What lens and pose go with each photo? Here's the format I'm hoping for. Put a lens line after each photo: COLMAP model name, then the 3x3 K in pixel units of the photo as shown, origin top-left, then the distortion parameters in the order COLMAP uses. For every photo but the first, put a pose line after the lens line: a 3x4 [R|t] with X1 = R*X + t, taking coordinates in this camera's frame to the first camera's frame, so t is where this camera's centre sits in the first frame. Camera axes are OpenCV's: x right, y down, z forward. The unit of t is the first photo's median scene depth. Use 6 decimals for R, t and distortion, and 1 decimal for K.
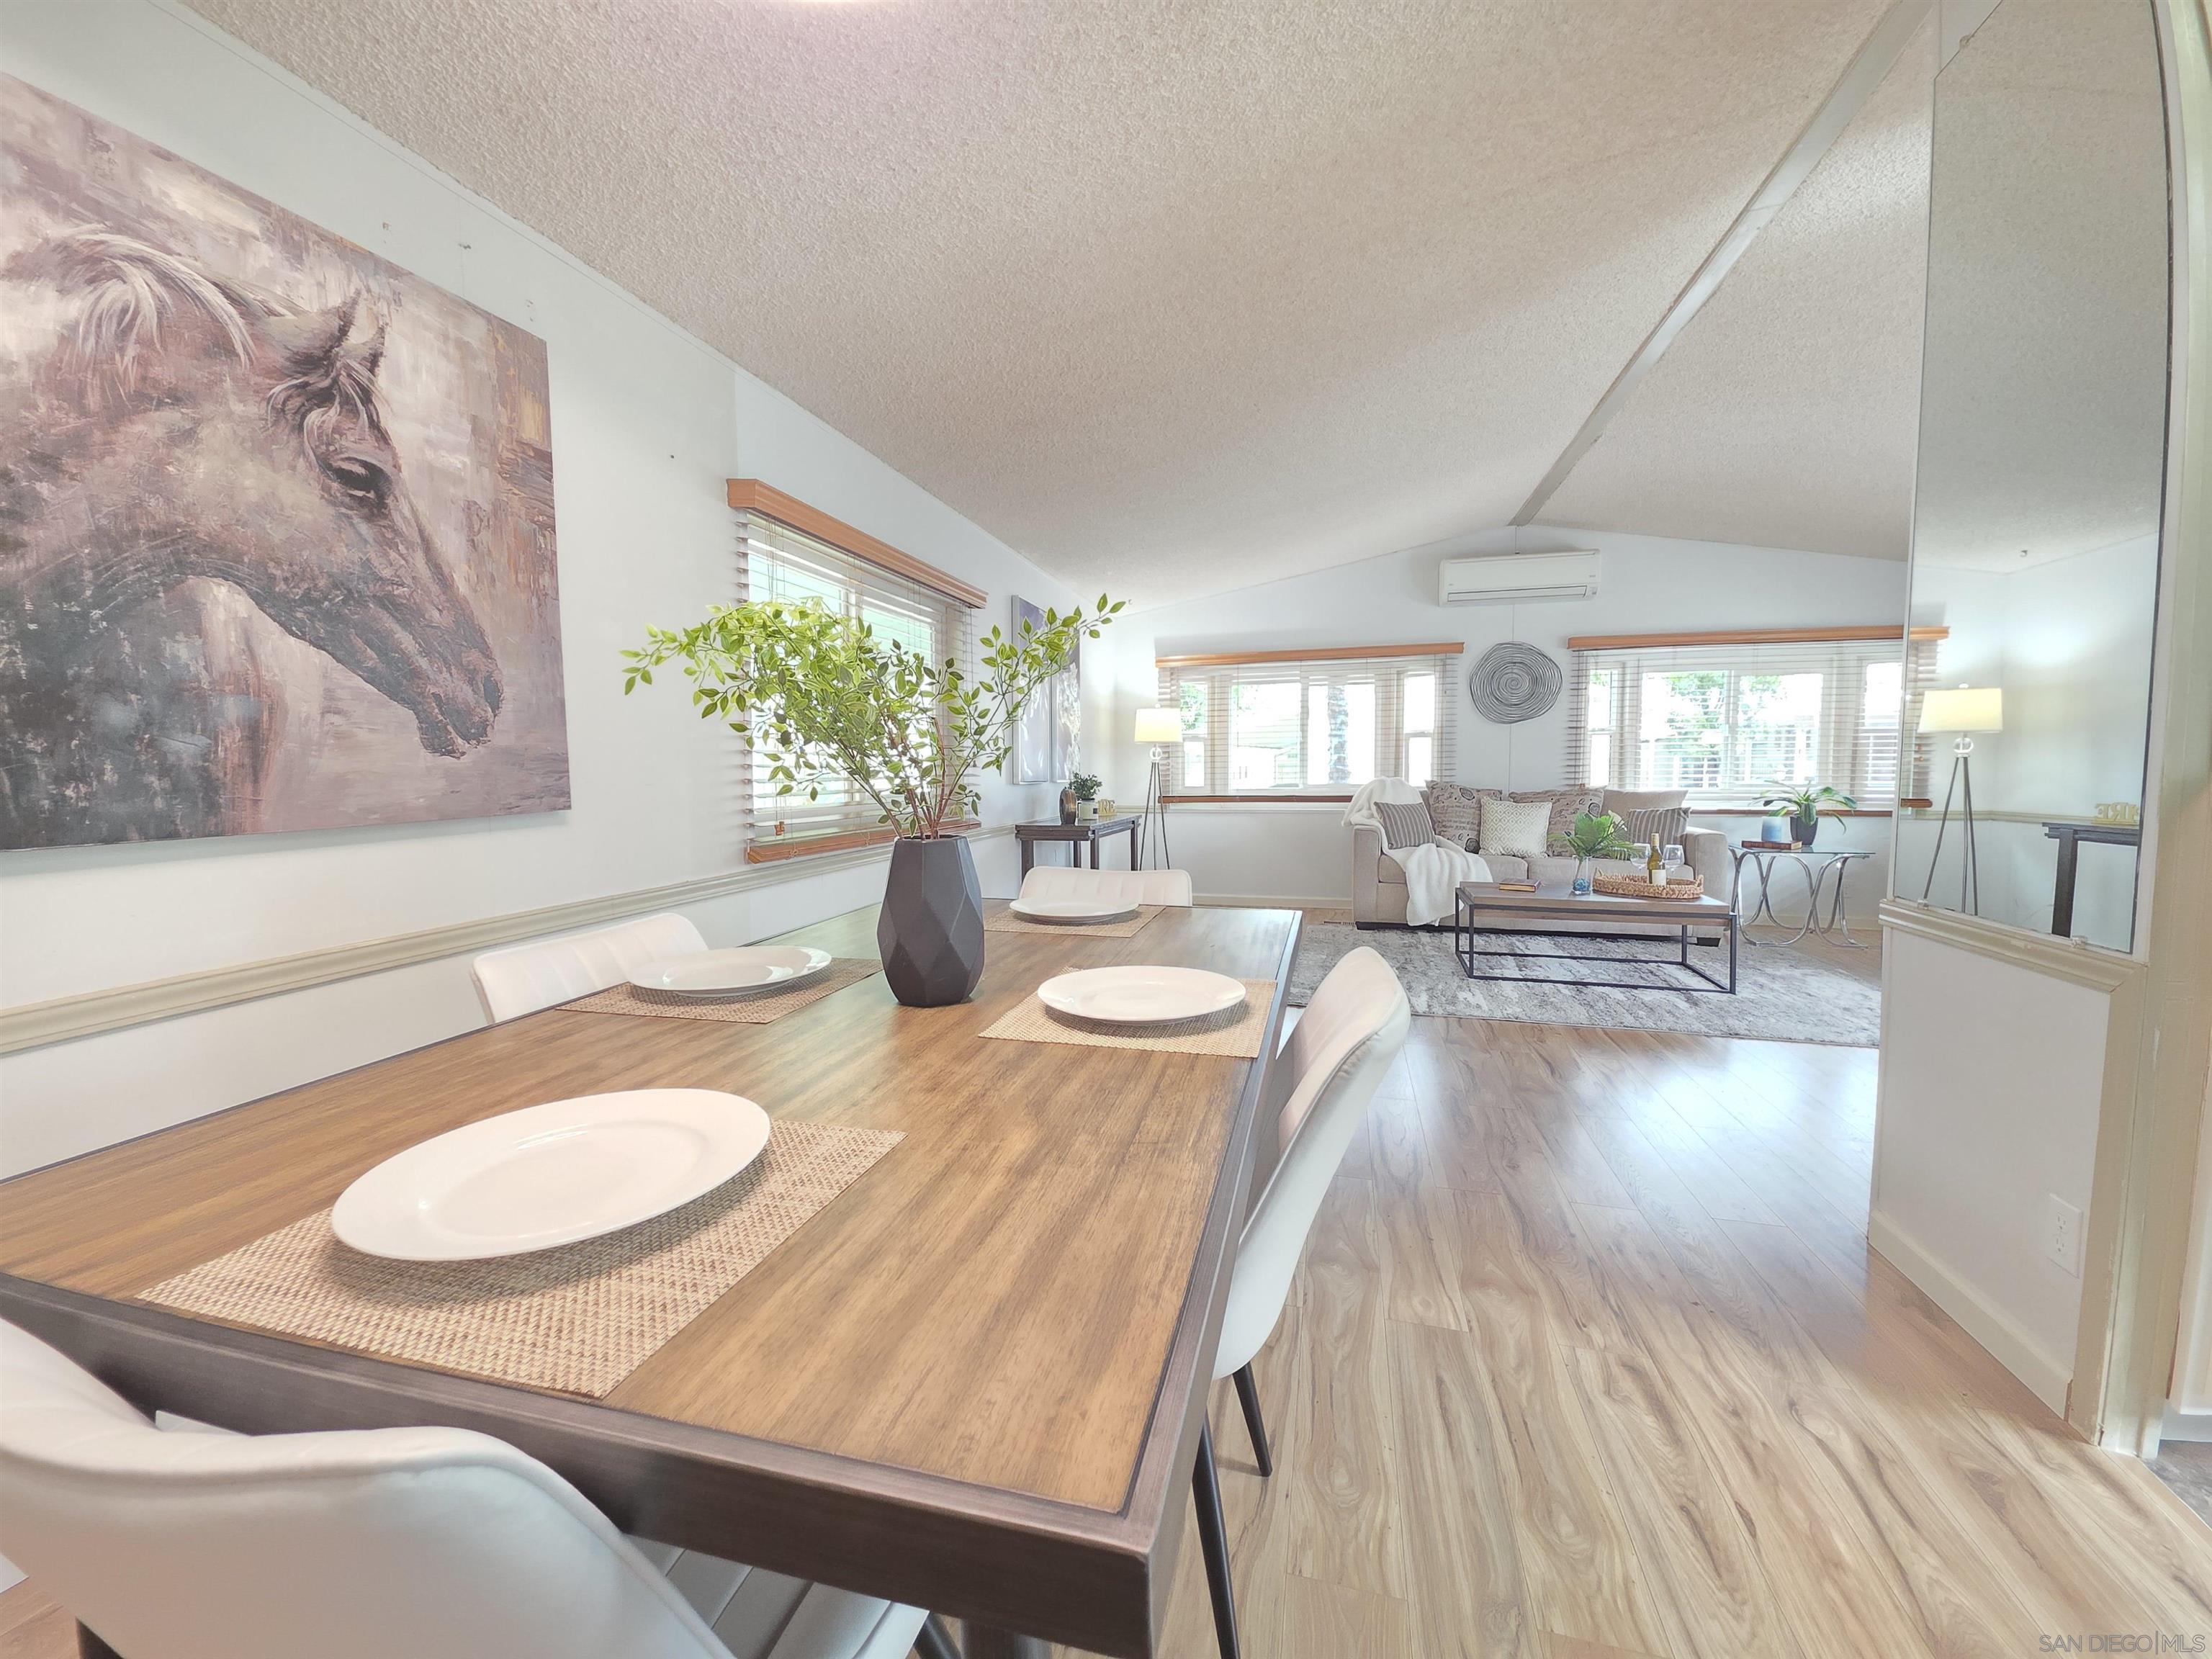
lens RADIAL K [[878.8, 0, 1100.5], [0, 878.8, 824.3], [0, 0, 1]] dist [0.012879, -0.008233]
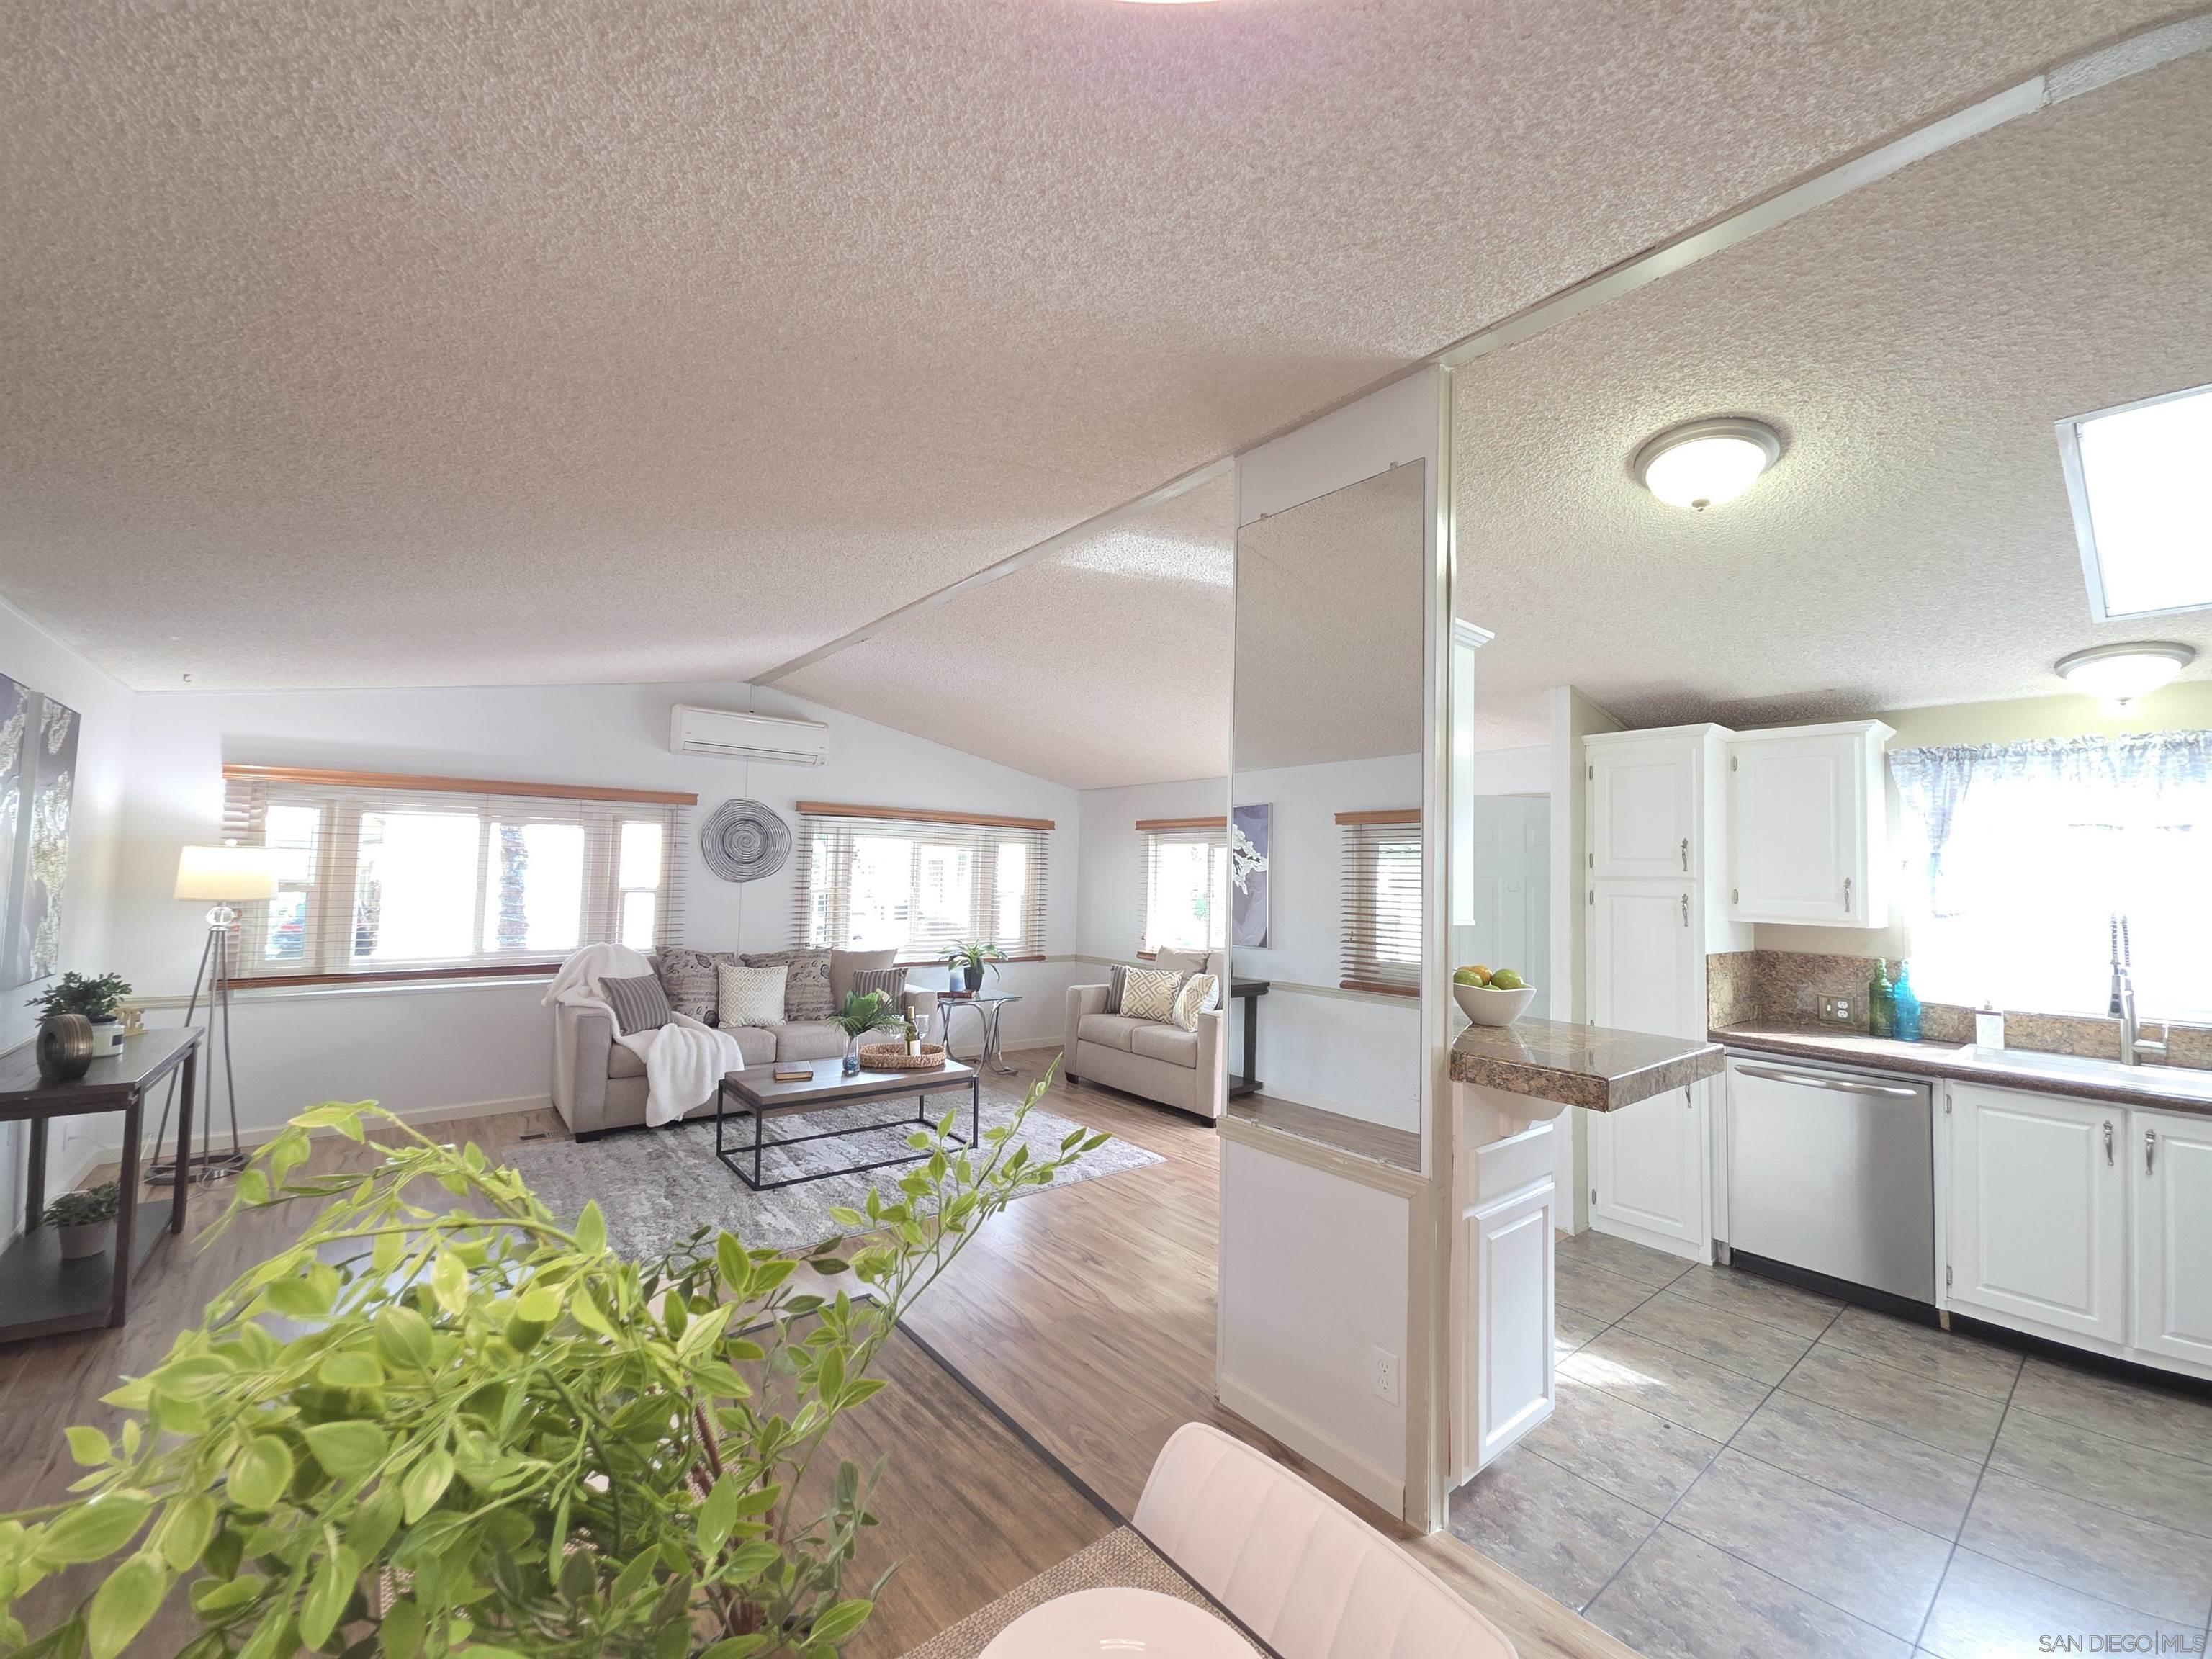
lens RADIAL K [[878.8, 0, 1102.7], [0, 878.8, 824.0], [0, 0, 1]] dist [0.012879, -0.008233]
pose [[0.583368, 0.069269, 0.809248, -0.330296], [0.026437, 0.994209, -0.104158, -0.243338], [-0.811777, 0.082156, 0.578159, 0.415651]]
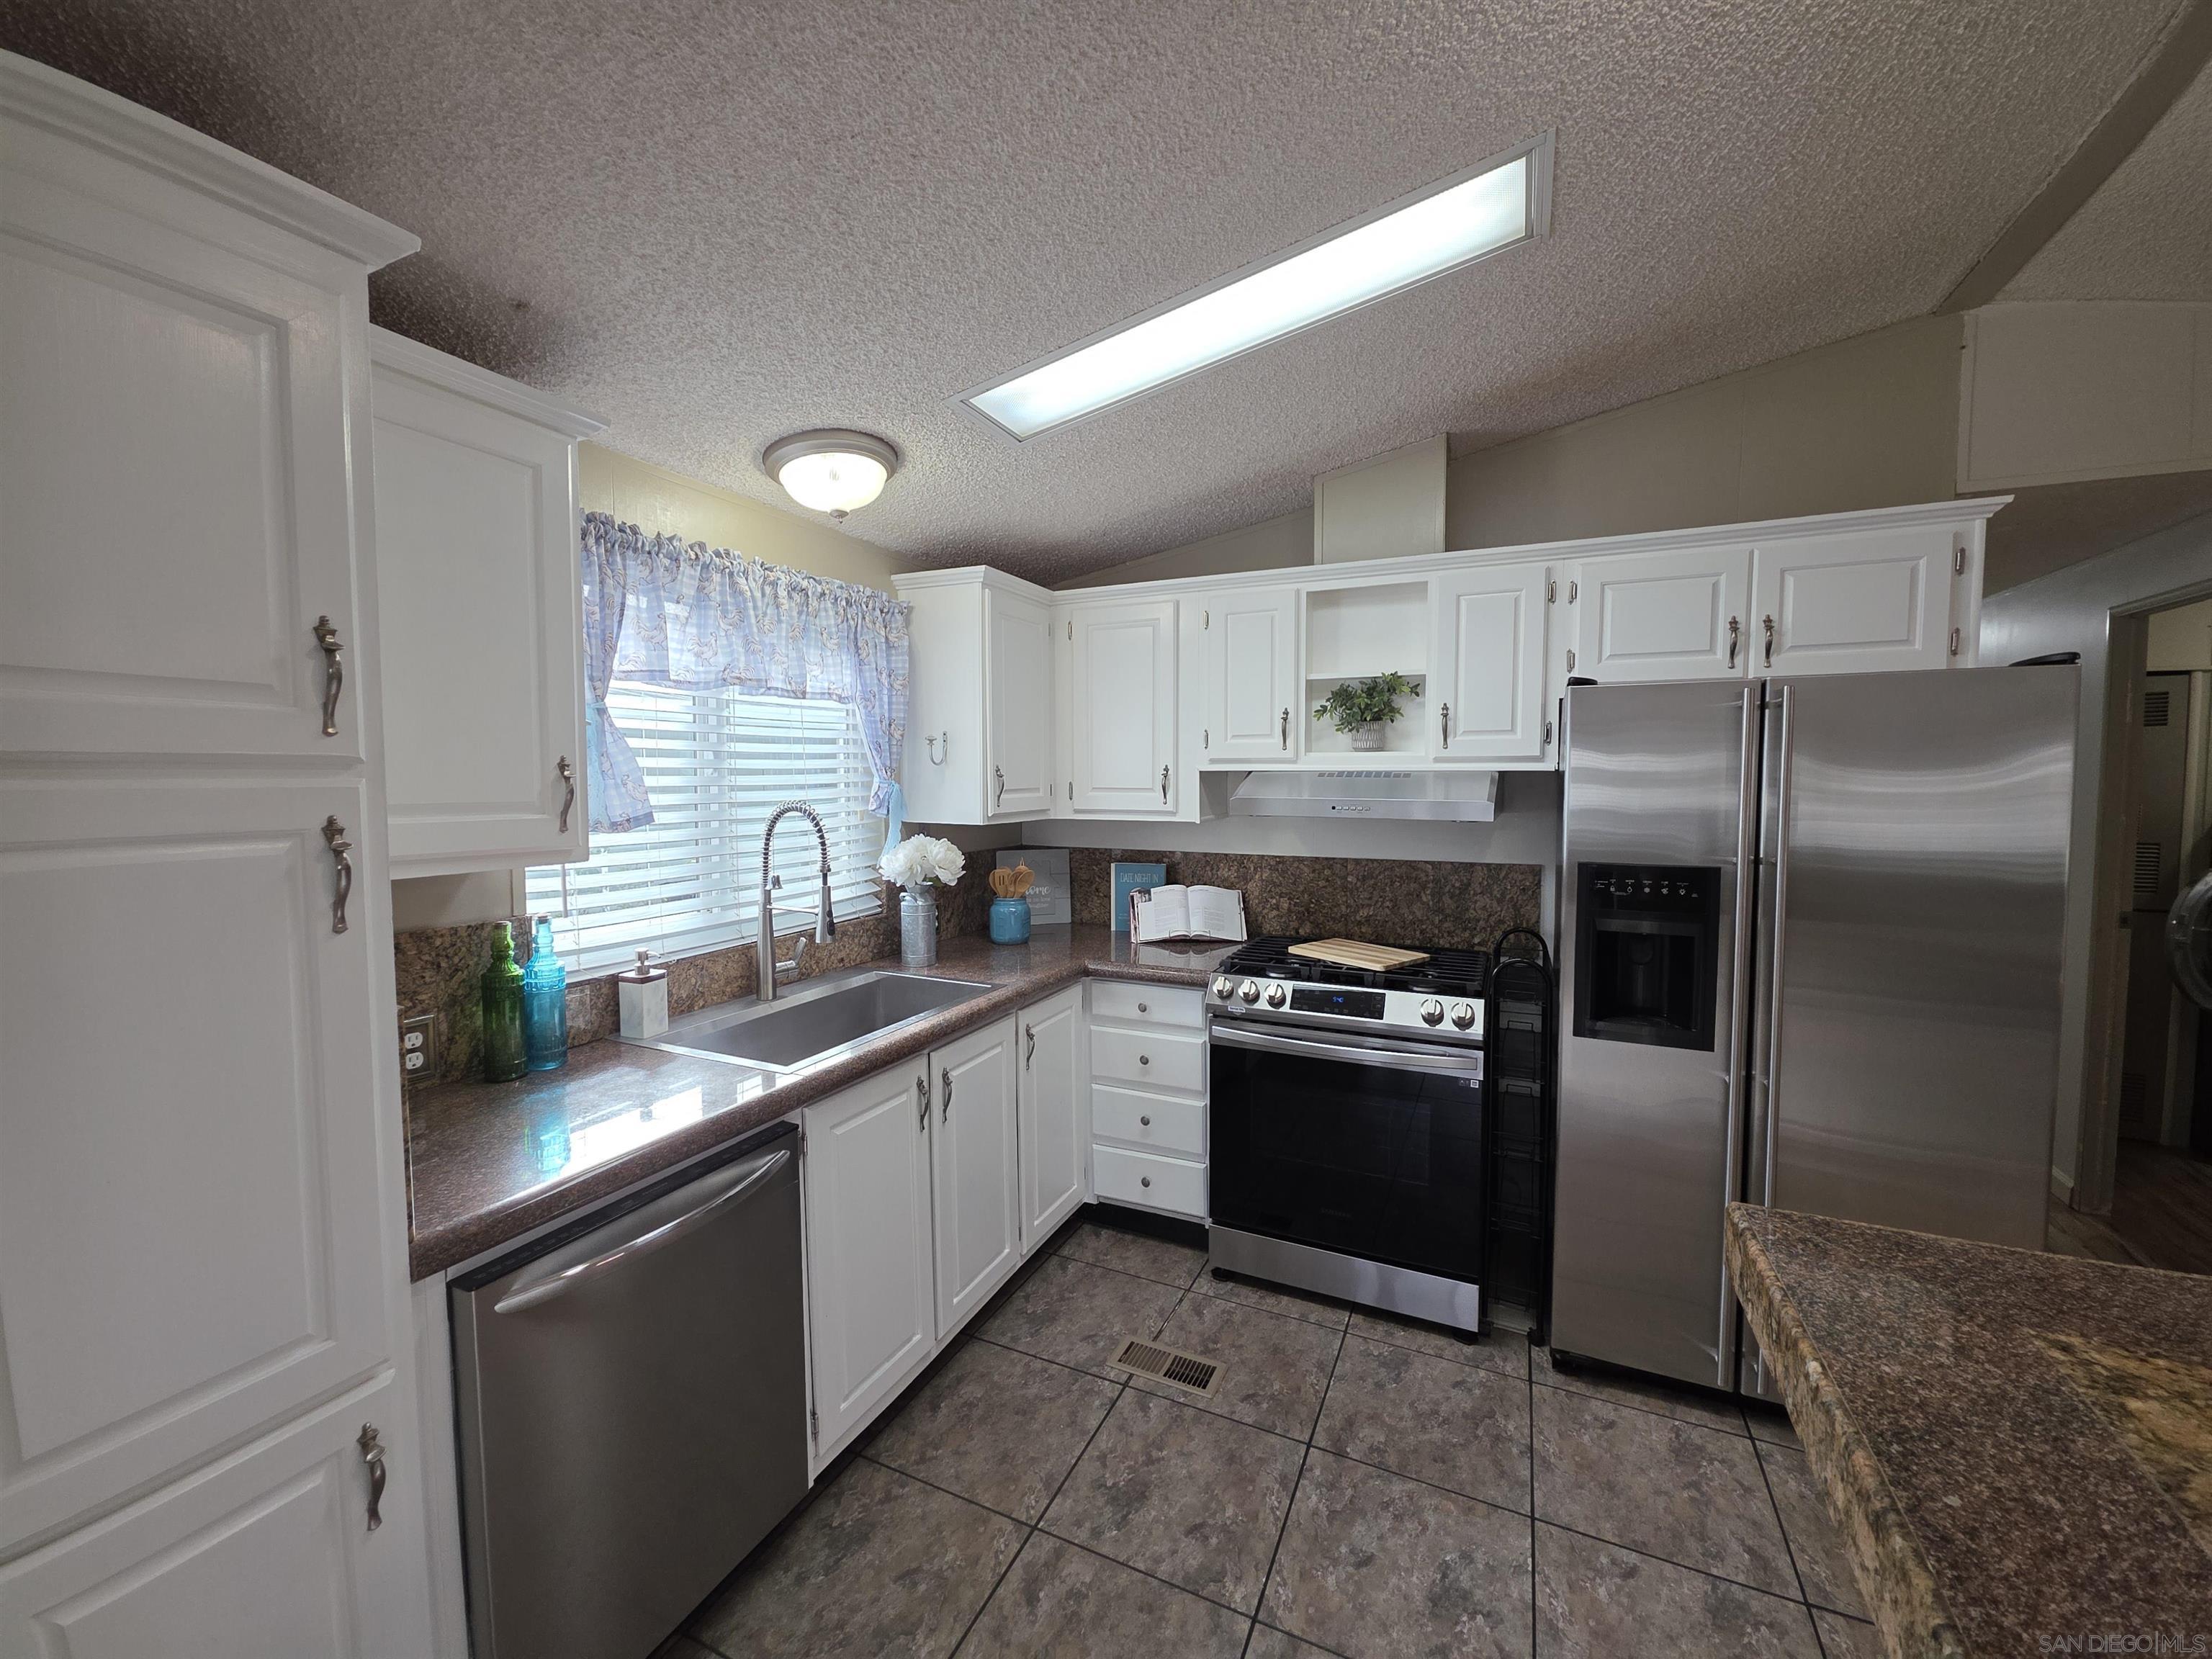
lens RADIAL K [[878.8, 0, 1100.7], [0, 878.8, 825.8], [0, 0, 1]] dist [0.012879, -0.008233]
pose [[-0.983336, -0.004556, 0.181741, 1.620433], [0.018700, 0.991849, 0.126039, -0.320280], [-0.180834, 0.127337, -0.975235, 1.011455]]
